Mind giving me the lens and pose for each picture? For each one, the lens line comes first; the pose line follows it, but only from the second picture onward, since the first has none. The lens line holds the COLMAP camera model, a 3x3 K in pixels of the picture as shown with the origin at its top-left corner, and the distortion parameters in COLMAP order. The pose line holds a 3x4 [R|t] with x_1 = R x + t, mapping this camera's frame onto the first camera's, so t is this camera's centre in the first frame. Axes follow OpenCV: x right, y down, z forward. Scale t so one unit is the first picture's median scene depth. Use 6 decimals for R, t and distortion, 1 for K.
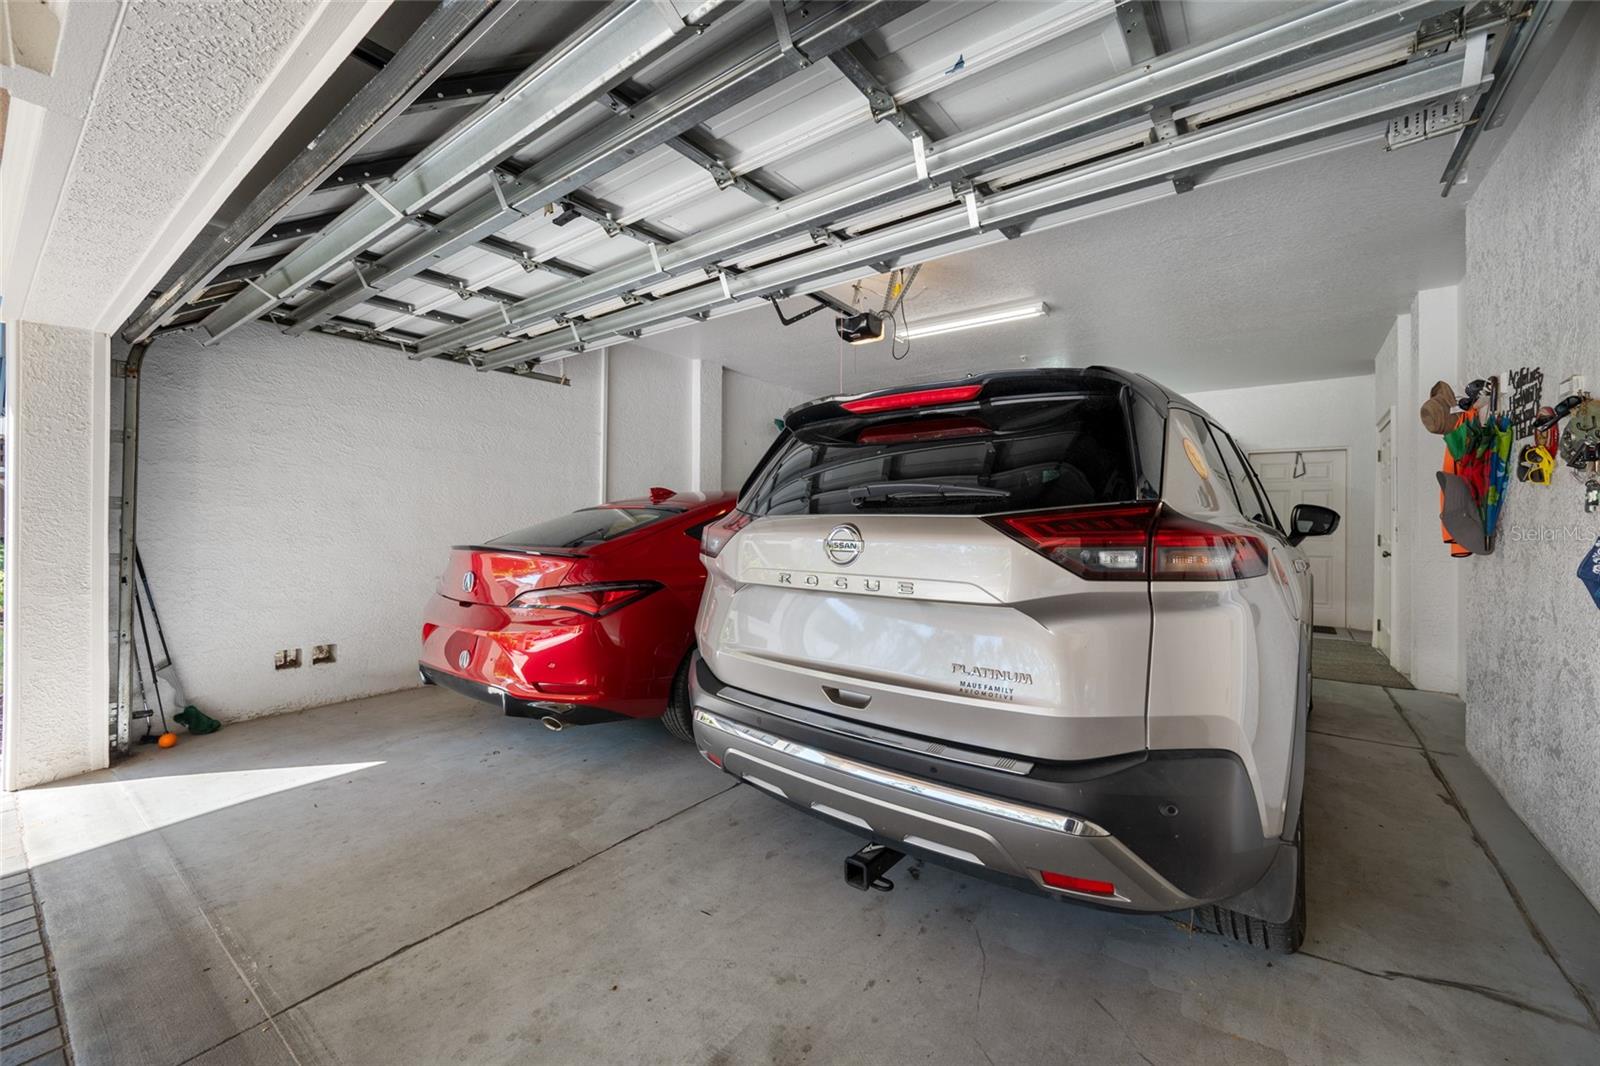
lens RADIAL K [[634.7, 0, 803.2], [0, 634.7, 526.7], [0, 0, 1]] dist [0.001132, 0.000096]
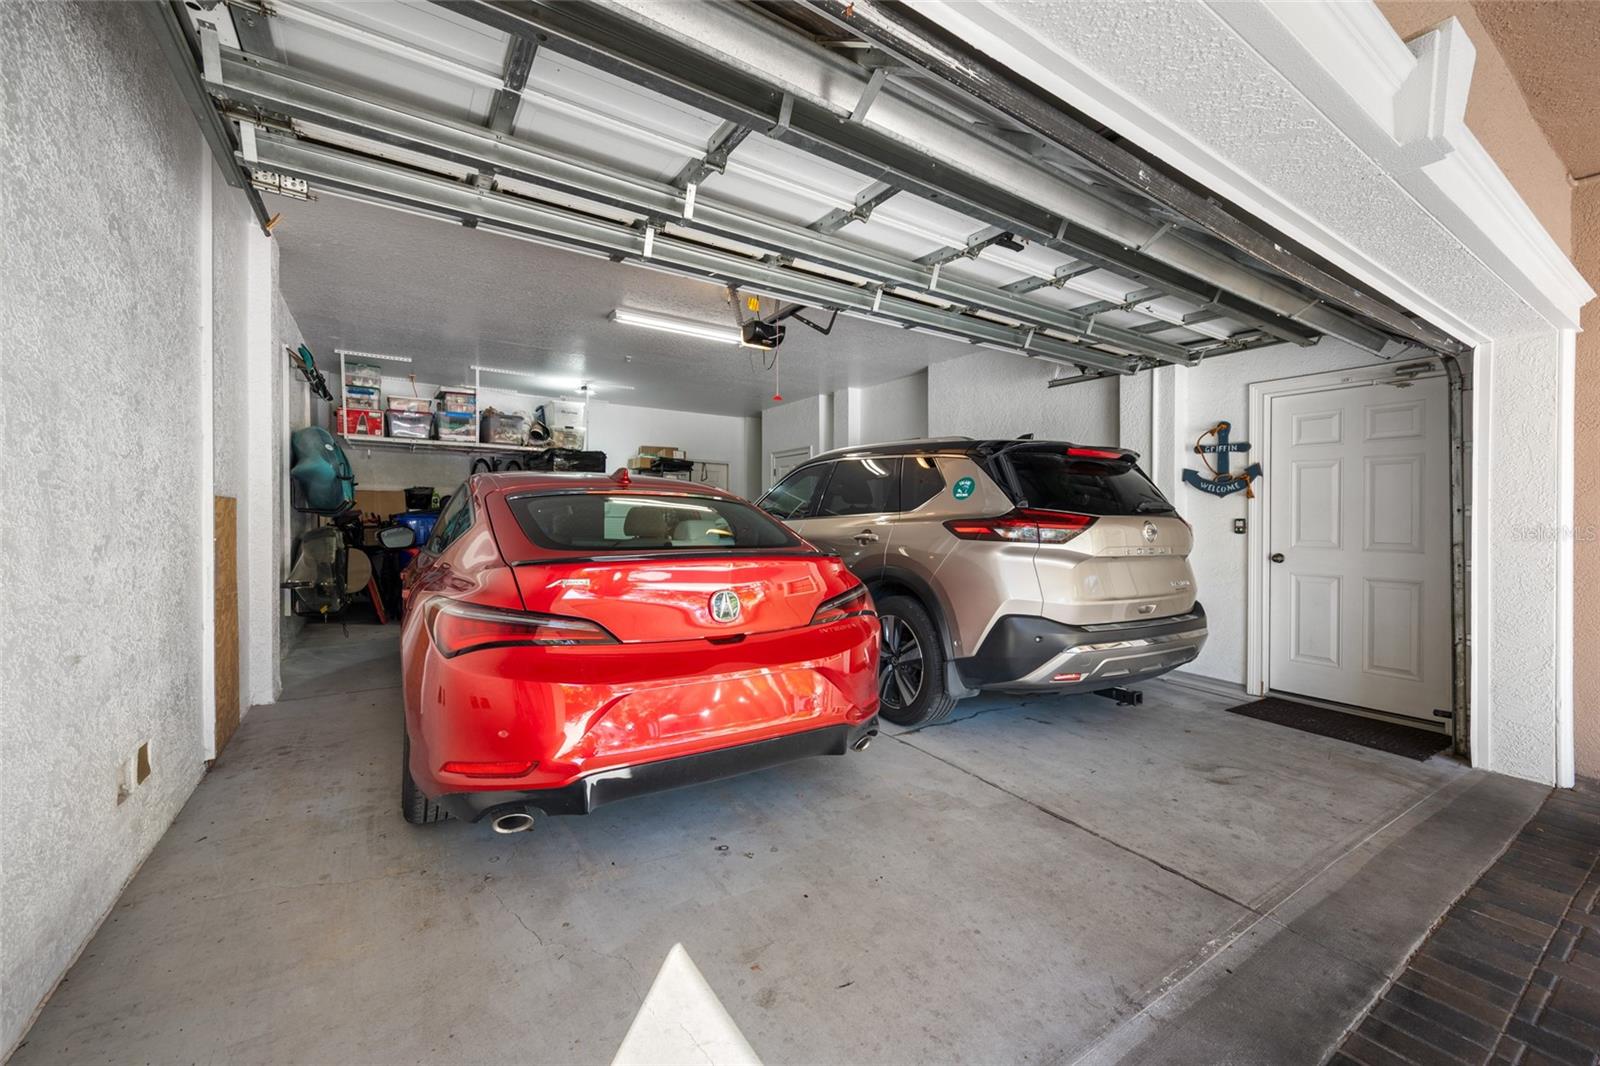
lens RADIAL K [[634.7, 0, 803.2], [0, 634.7, 526.7], [0, 0, 1]] dist [0.001132, 0.000096]
pose [[0.342303, -0.016595, 0.939443, -1.681755], [-0.005056, 0.999797, 0.019503, -0.018637], [-0.939576, -0.011425, 0.342150, 1.037740]]
